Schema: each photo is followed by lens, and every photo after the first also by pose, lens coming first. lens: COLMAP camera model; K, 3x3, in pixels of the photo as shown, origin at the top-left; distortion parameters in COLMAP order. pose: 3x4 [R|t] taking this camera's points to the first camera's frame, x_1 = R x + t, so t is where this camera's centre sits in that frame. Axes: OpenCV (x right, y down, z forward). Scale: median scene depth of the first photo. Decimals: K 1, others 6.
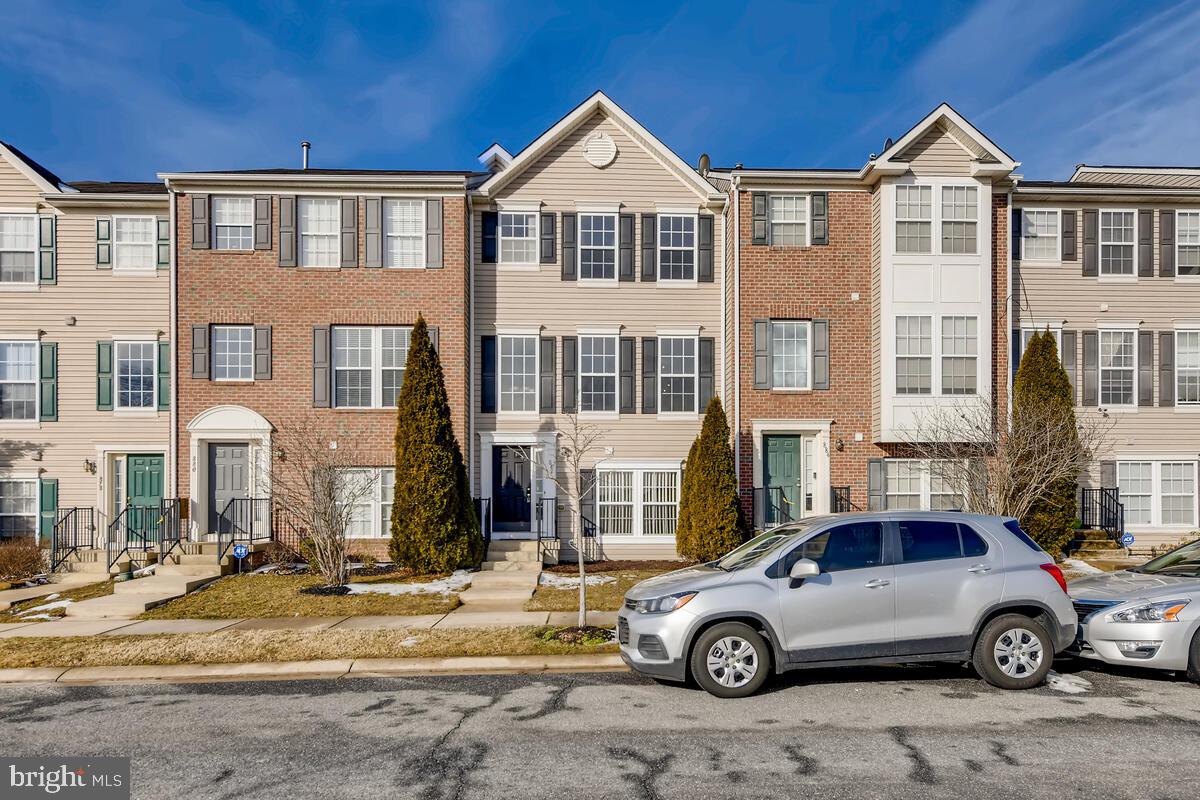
lens RADIAL K [[712.8, 0, 599.9], [0, 712.8, 390.1], [0, 0, 1]] dist [0.008592, 0.000824]
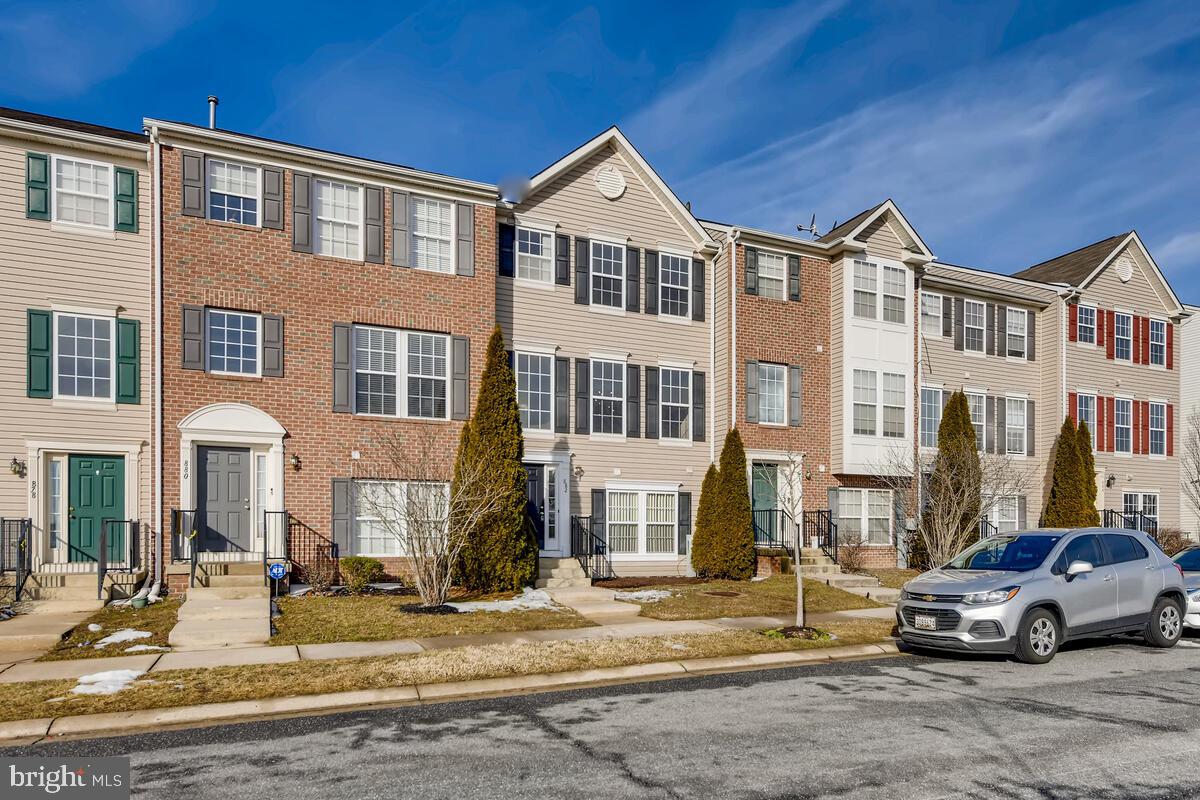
lens RADIAL K [[742.0, 0, 600.0], [0, 742.0, 400.0], [0, 0, 1]] dist [0.002187, 0.001456]
pose [[0.925627, 0.073398, 0.371250, -0.417037], [-0.068758, 0.997301, -0.025739, 0.009394], [-0.372137, -0.001702, 0.928176, 0.001229]]
